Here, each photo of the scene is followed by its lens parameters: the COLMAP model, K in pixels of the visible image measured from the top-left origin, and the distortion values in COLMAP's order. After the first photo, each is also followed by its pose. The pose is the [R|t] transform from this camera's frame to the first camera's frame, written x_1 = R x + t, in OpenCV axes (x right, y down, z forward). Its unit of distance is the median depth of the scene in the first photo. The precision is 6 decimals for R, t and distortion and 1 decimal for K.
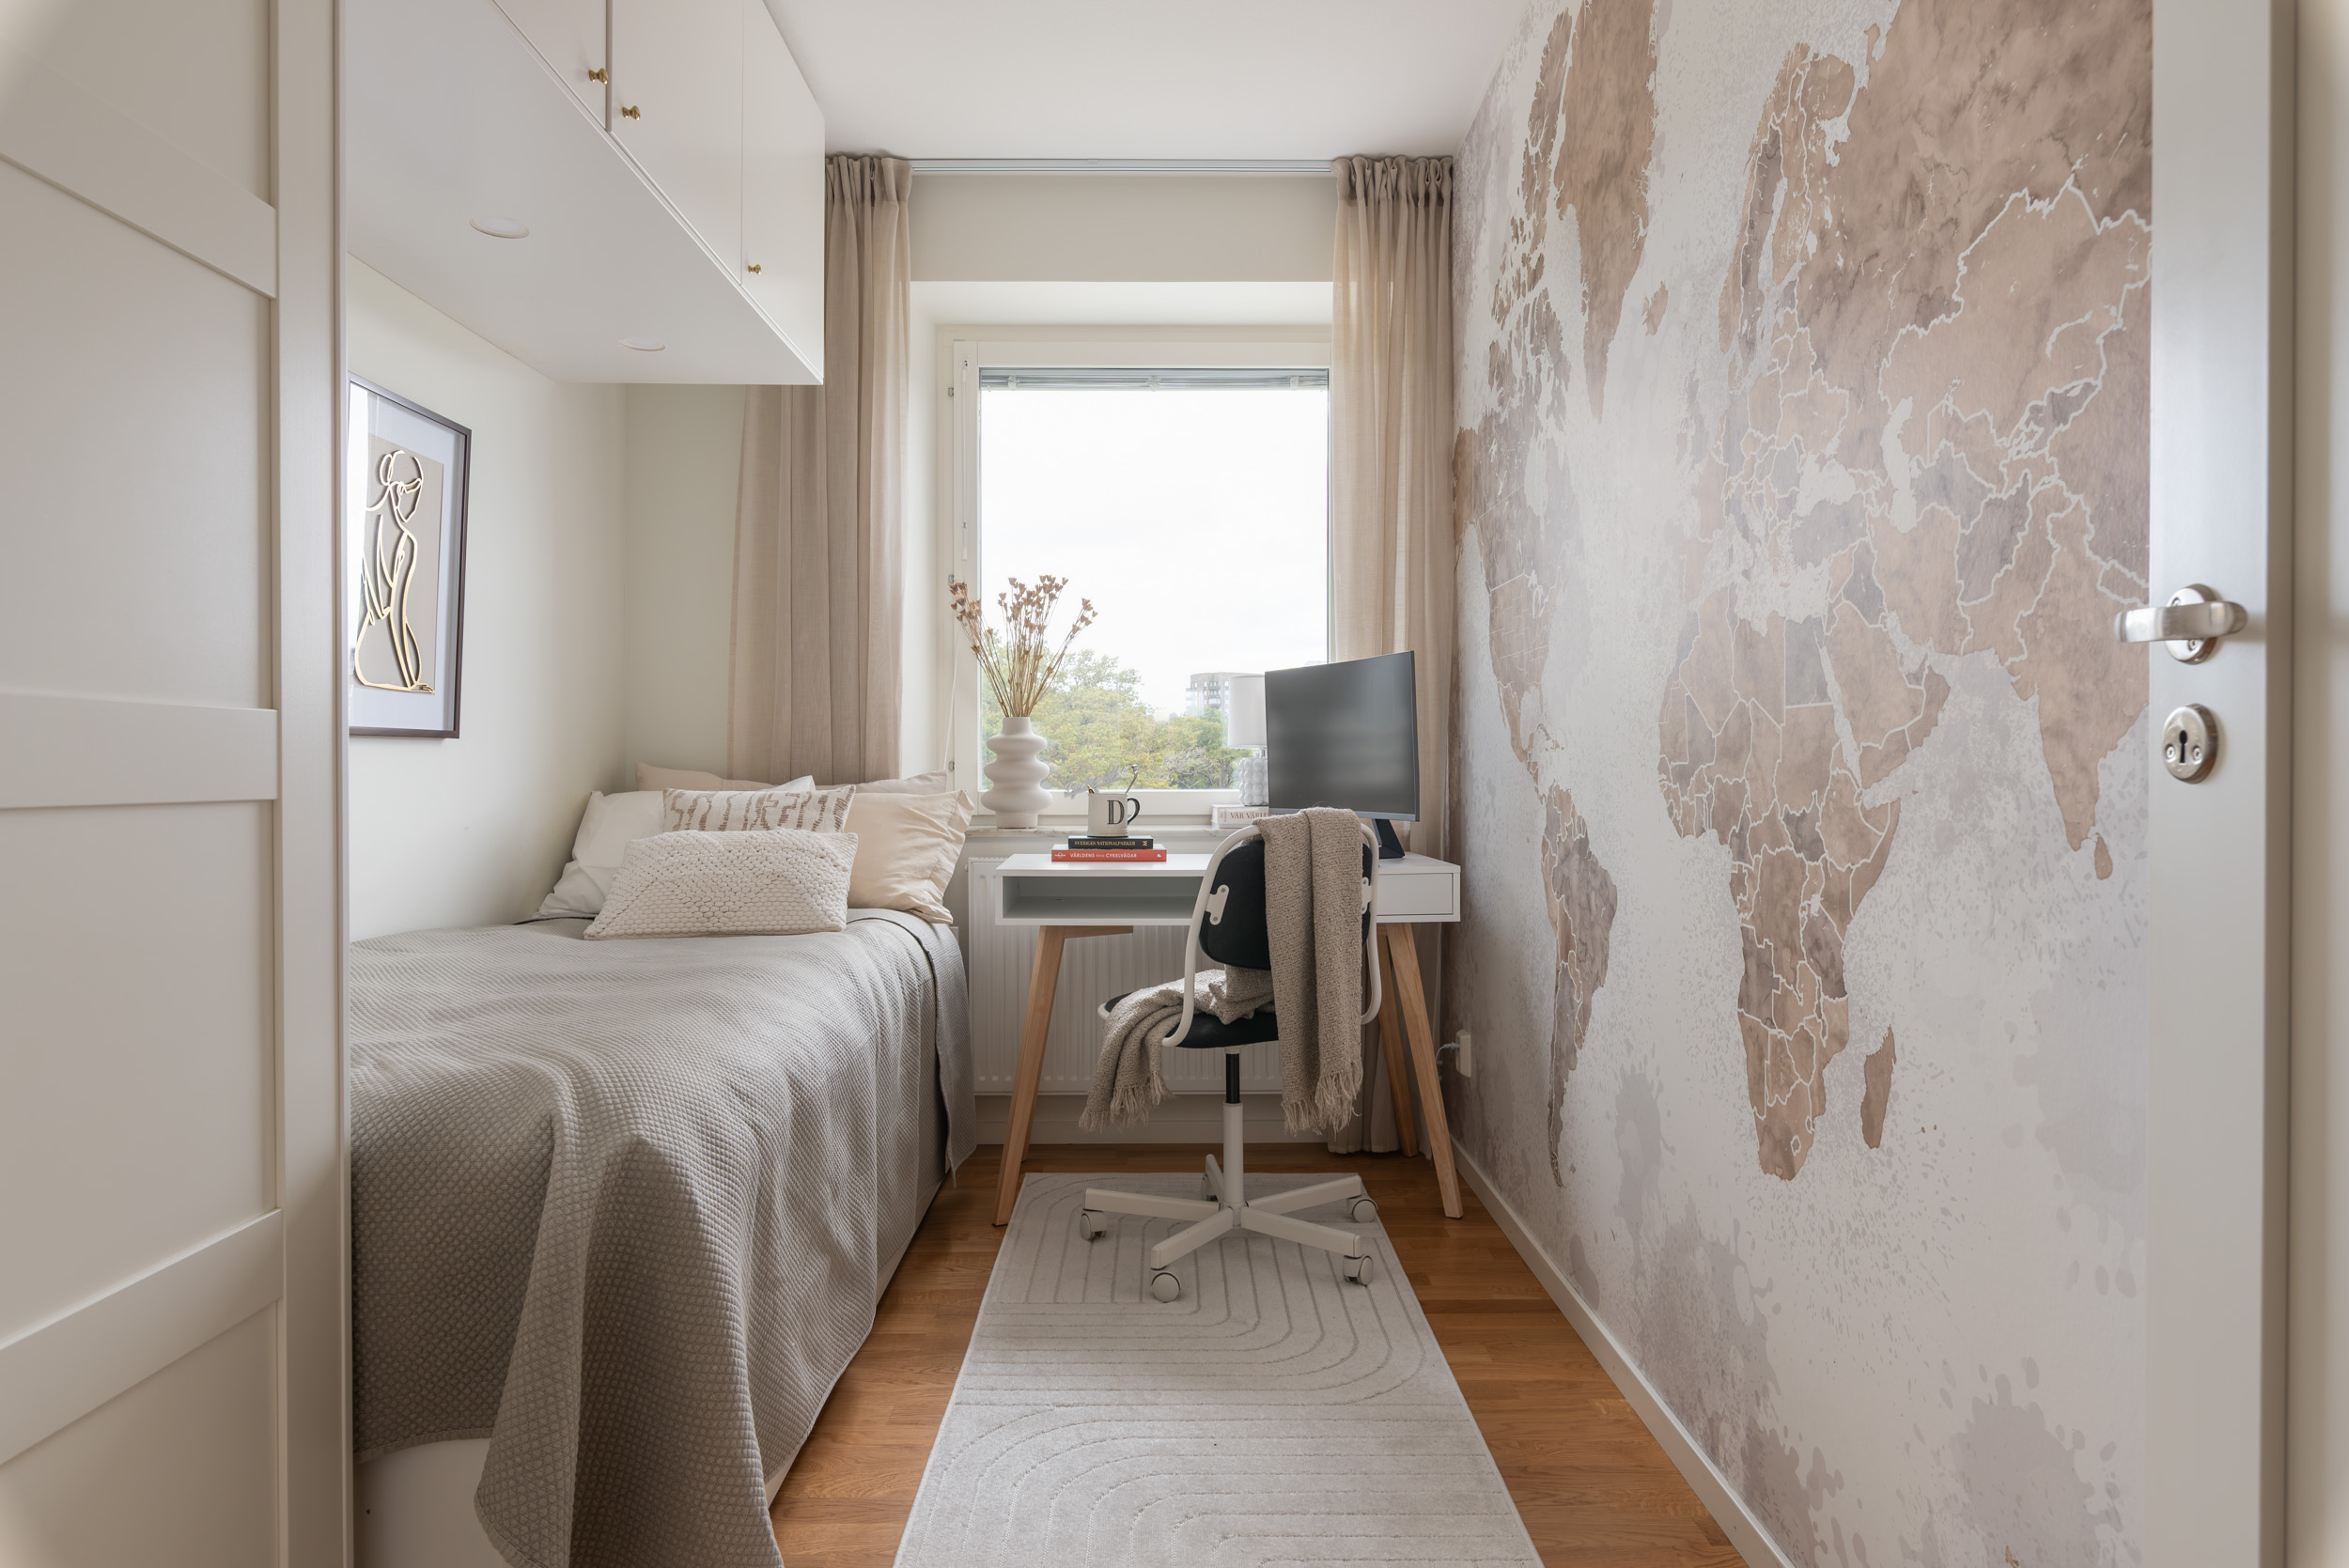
lens RADIAL K [[1282.5, 0, 1174.5], [0, 1282.5, 784.0], [0, 0, 1]] dist [-0.000805, 0.000332]
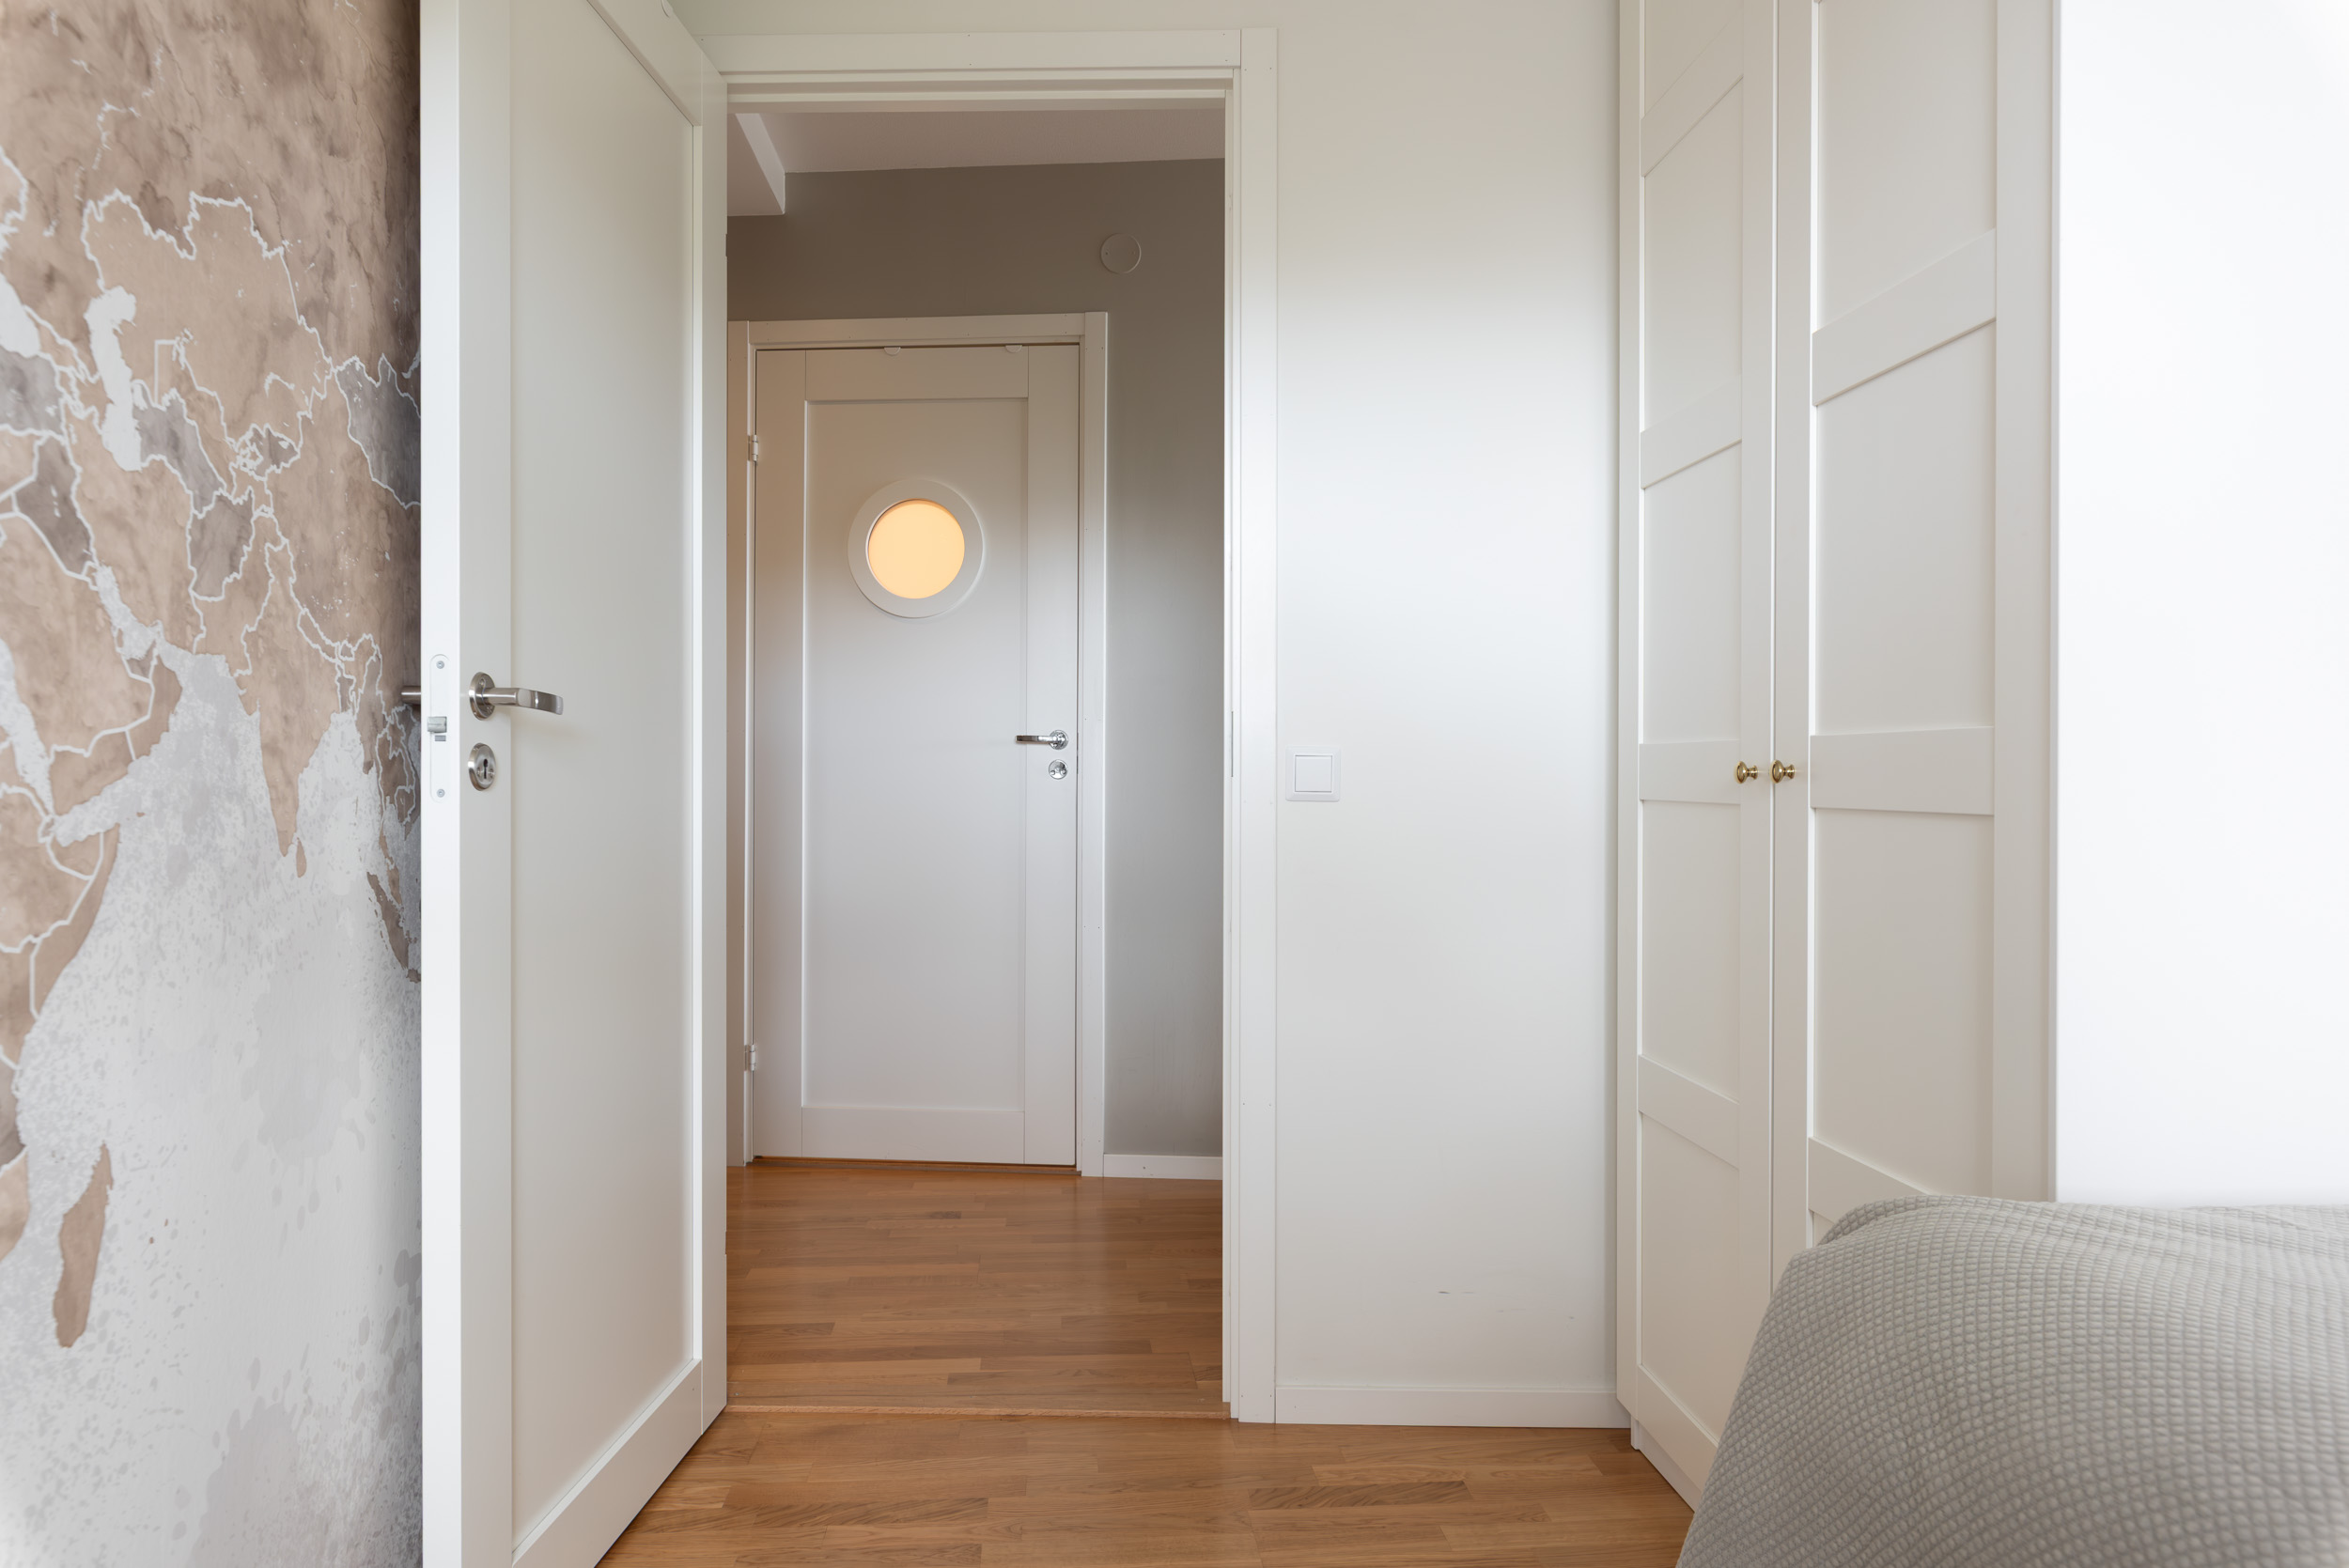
lens RADIAL K [[1282.5, 0, 1174.5], [0, 1282.5, 784.0], [0, 0, 1]] dist [-0.000805, 0.000332]
pose [[-0.996004, -0.000001, -0.089312, 0.027360], [-0.001609, 0.999838, 0.017941, -0.028514], [0.089297, 0.018013, -0.995842, 1.939134]]
